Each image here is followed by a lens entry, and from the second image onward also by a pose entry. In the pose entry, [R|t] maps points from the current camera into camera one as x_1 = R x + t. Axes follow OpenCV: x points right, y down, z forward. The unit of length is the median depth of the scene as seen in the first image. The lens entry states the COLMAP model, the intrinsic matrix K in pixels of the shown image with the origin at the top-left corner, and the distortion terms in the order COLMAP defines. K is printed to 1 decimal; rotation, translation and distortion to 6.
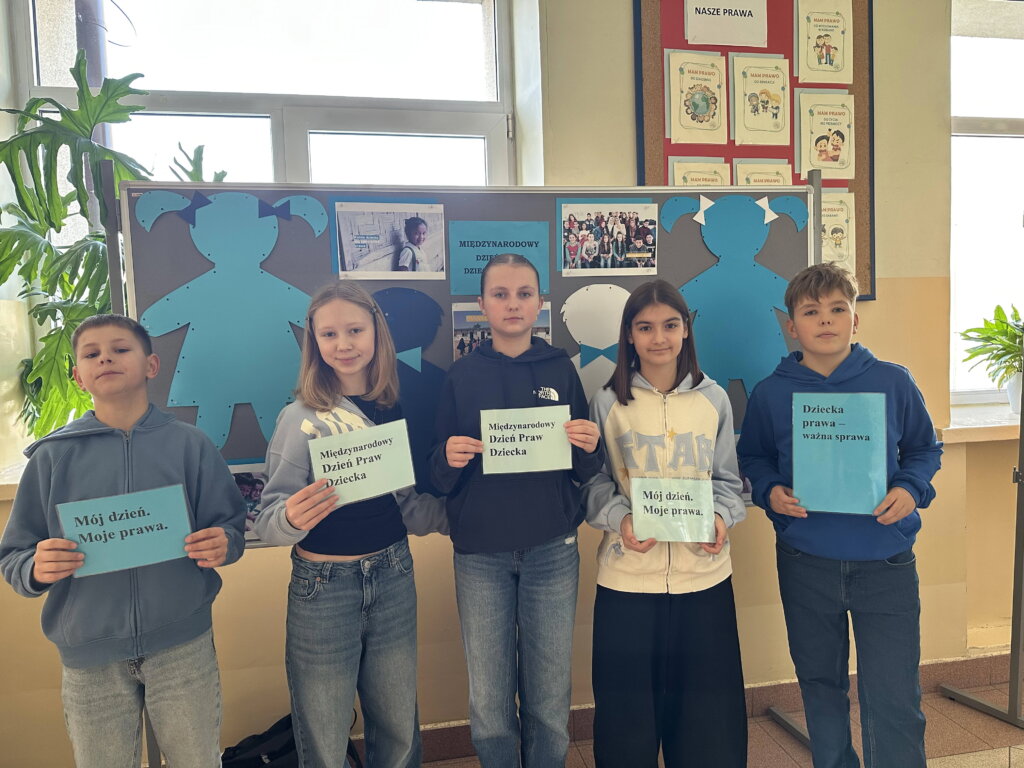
lens RADIAL K [[759.2, 0, 512.0], [0, 759.2, 384.0], [0, 0, 1]] dist [-0.033810, 0.018546]
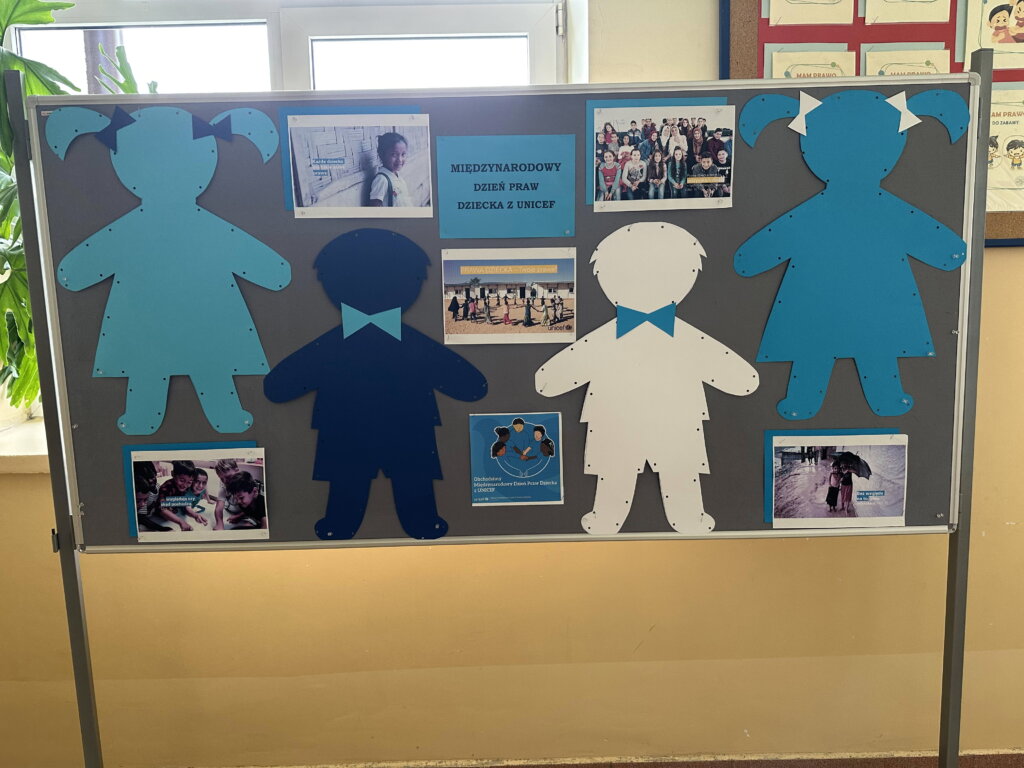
lens RADIAL K [[759.2, 0, 512.0], [0, 759.2, 384.0], [0, 0, 1]] dist [-0.033810, 0.018546]
pose [[0.984009, 0.027575, -0.175974, 0.120542], [-0.016149, 0.997687, 0.066033, -0.024327], [0.177388, -0.062135, 0.982178, 0.267928]]
